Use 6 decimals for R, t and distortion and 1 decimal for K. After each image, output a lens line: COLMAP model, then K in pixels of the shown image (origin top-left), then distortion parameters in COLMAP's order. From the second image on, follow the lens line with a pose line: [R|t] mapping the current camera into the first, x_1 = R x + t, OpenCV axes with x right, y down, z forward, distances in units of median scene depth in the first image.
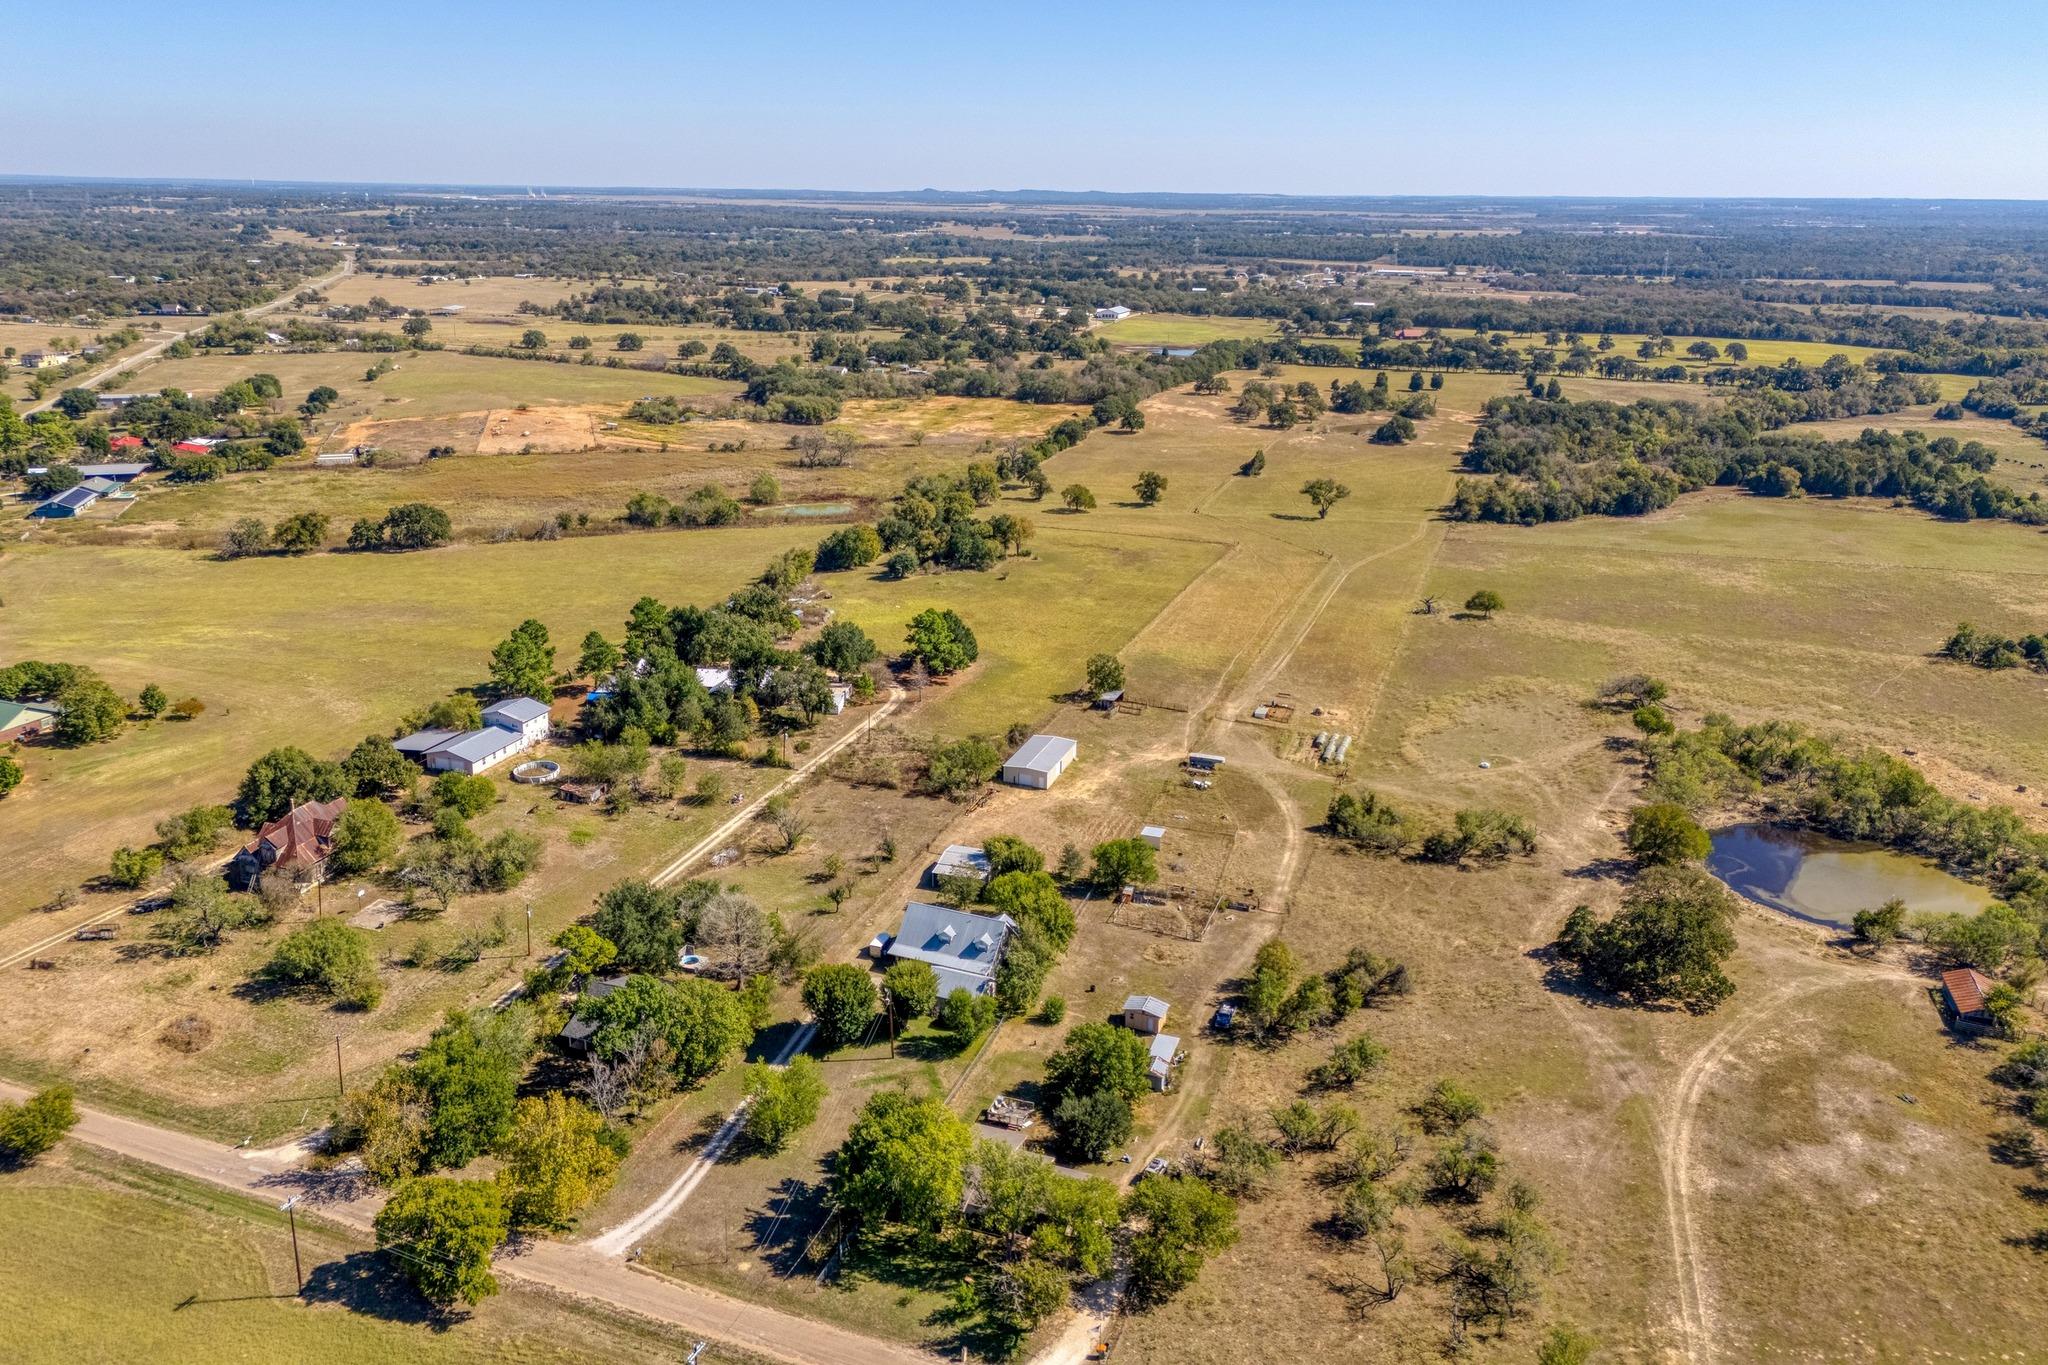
lens RADIAL K [[1419.2, 0, 1026.5], [0, 1419.2, 681.9], [0, 0, 1]] dist [0.020495, -0.005626]
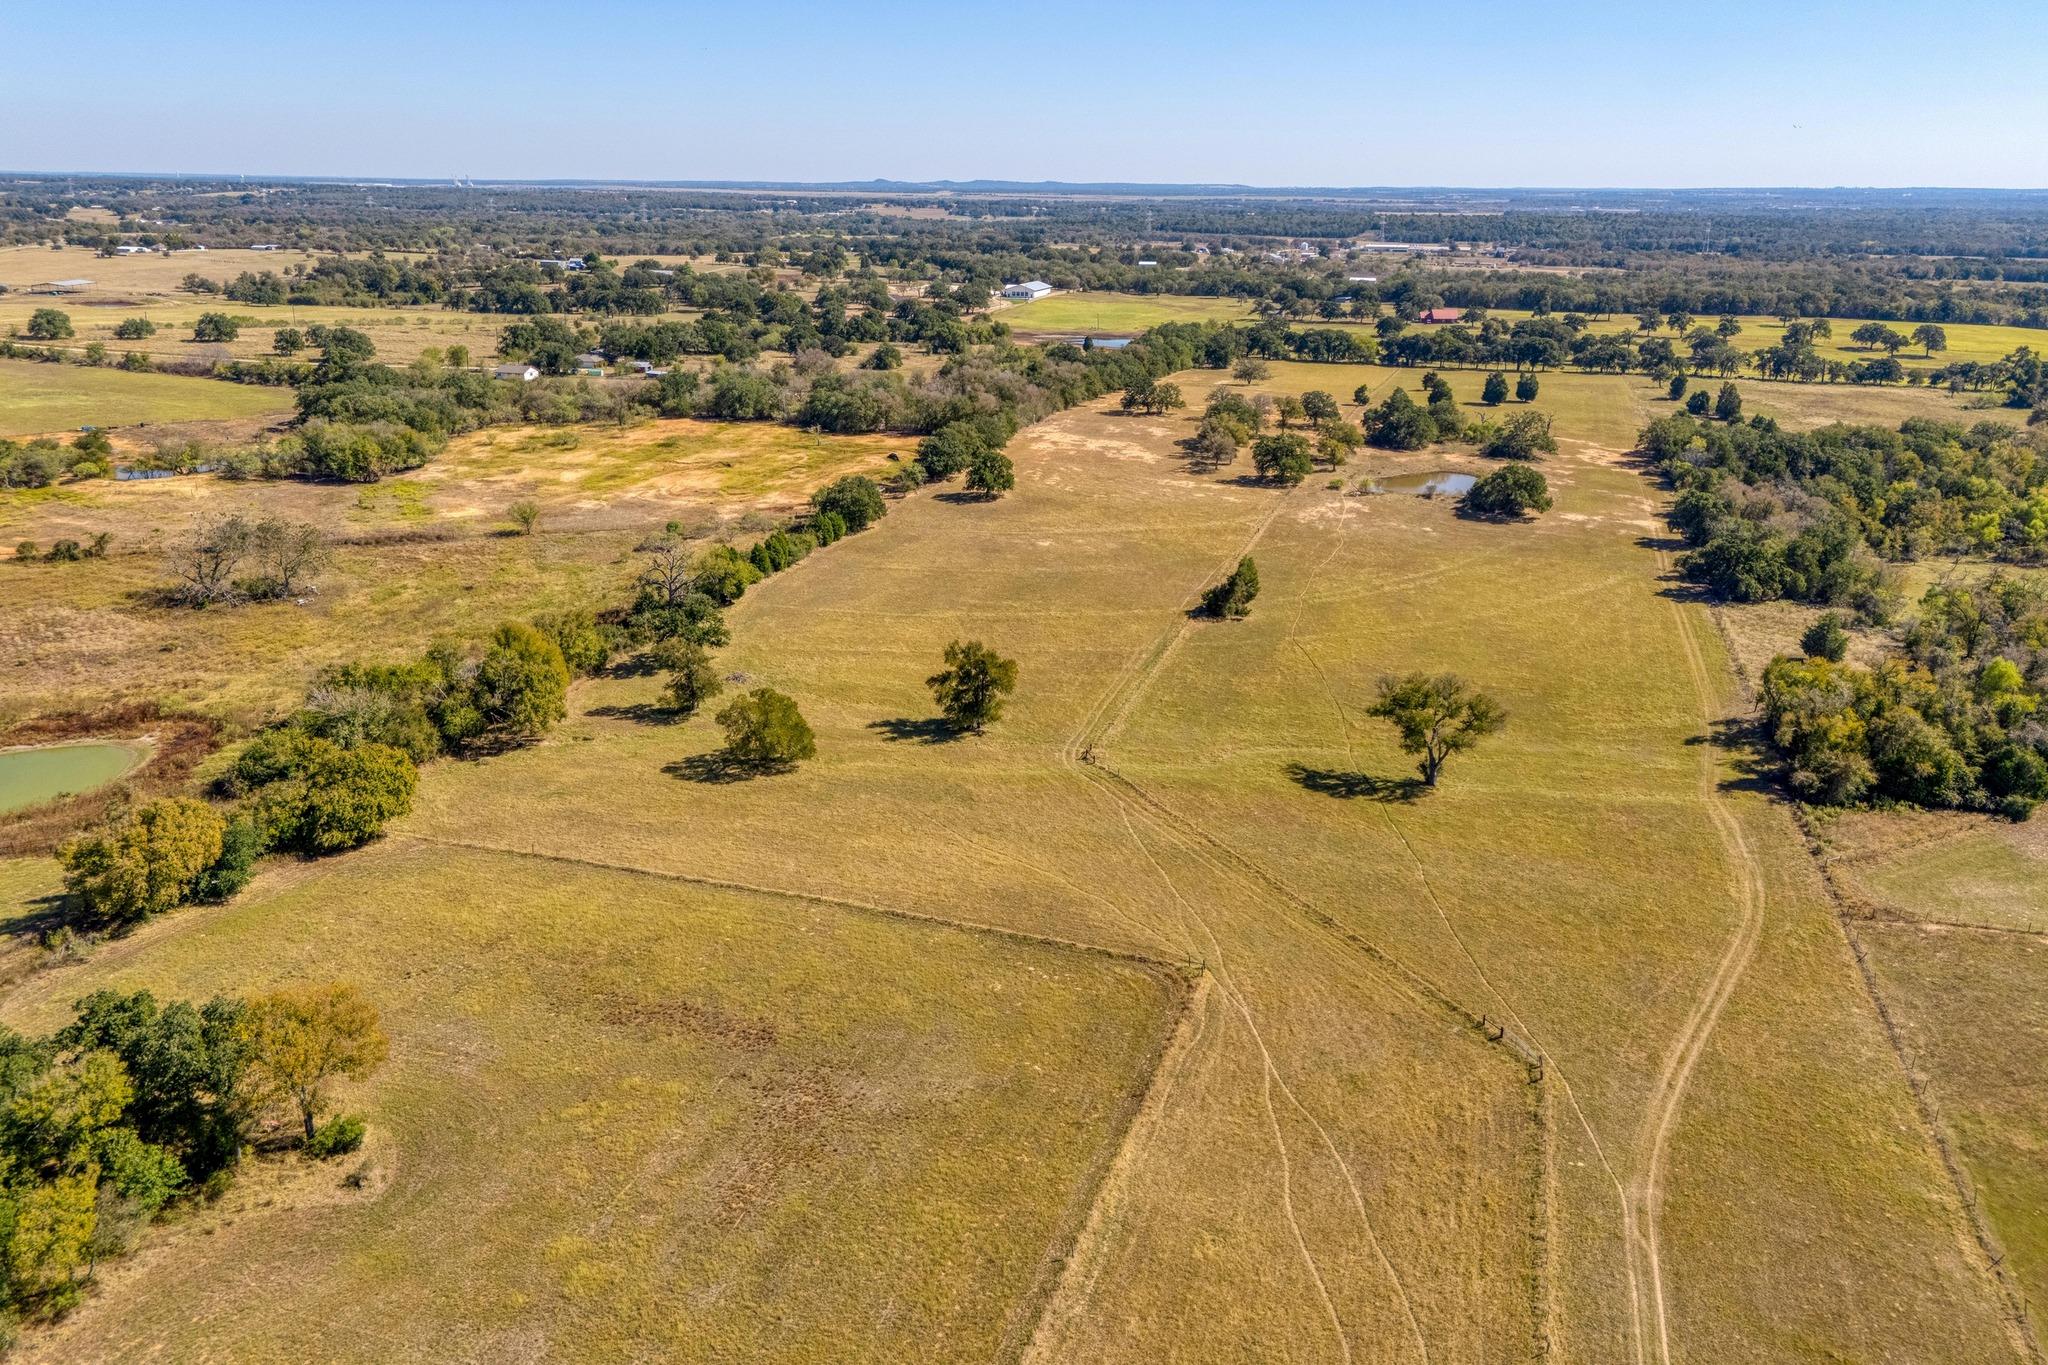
lens RADIAL K [[1419.2, 0, 1023.0], [0, 1419.2, 682.1], [0, 0, 1]] dist [0.020495, -0.005626]
pose [[0.999699, -0.009159, 0.022747, 0.056147], [0.009083, 0.999953, 0.003445, -0.084251], [-0.022778, -0.003237, 0.999735, 0.372948]]
